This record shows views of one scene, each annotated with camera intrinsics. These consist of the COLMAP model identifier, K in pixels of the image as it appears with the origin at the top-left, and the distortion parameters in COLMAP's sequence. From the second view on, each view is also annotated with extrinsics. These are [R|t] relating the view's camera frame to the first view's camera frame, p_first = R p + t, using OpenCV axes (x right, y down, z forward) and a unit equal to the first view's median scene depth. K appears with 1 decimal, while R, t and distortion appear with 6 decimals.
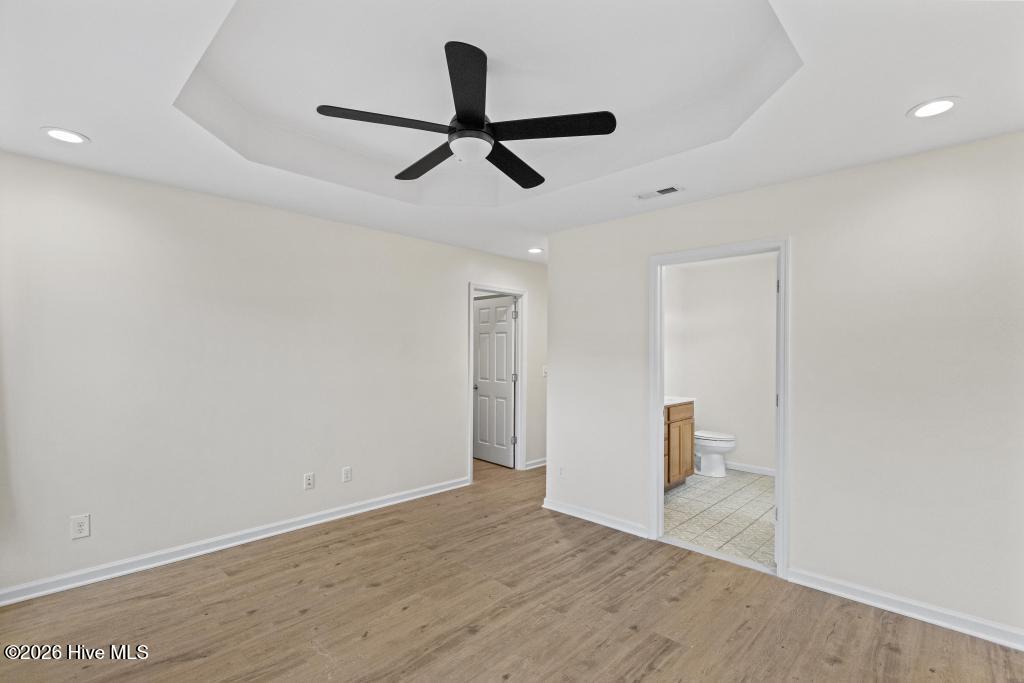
lens RADIAL K [[469.3, 0, 511.0], [0, 469.3, 346.2], [0, 0, 1]] dist [0.002140, 0.000137]
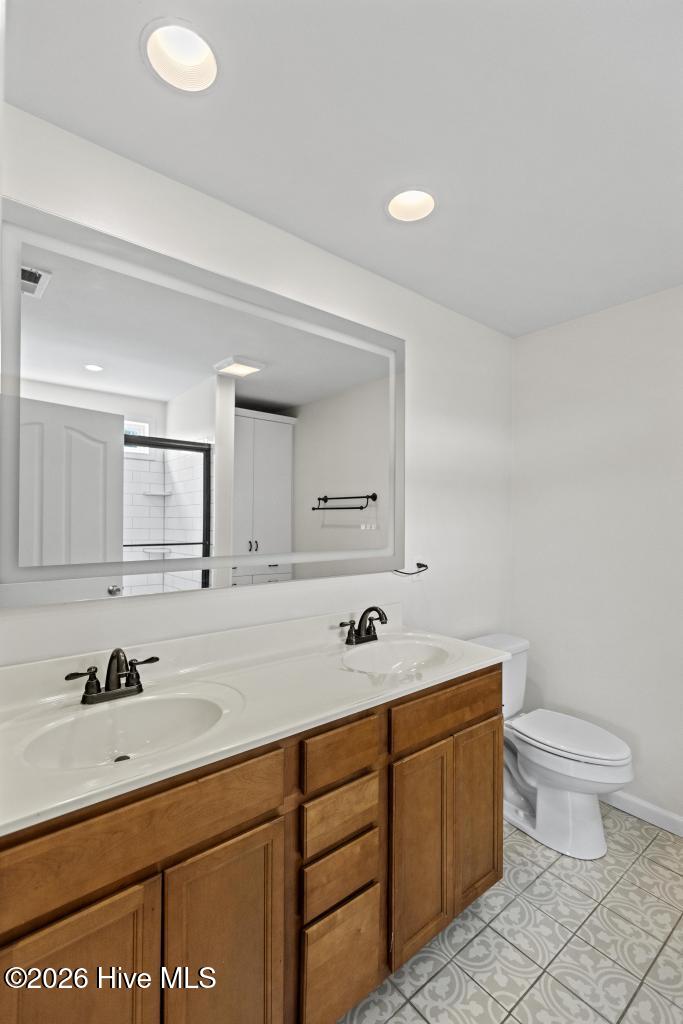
lens RADIAL K [[453.2, 0, 340.5], [0, 453.2, 515.8], [0, 0, 1]] dist [0.004328, -0.000282]
pose [[0.993471, 0.002064, -0.114065, 0.300840], [-0.002636, 0.999985, -0.004860, 0.012662], [0.114053, 0.005129, 0.993461, 0.639039]]
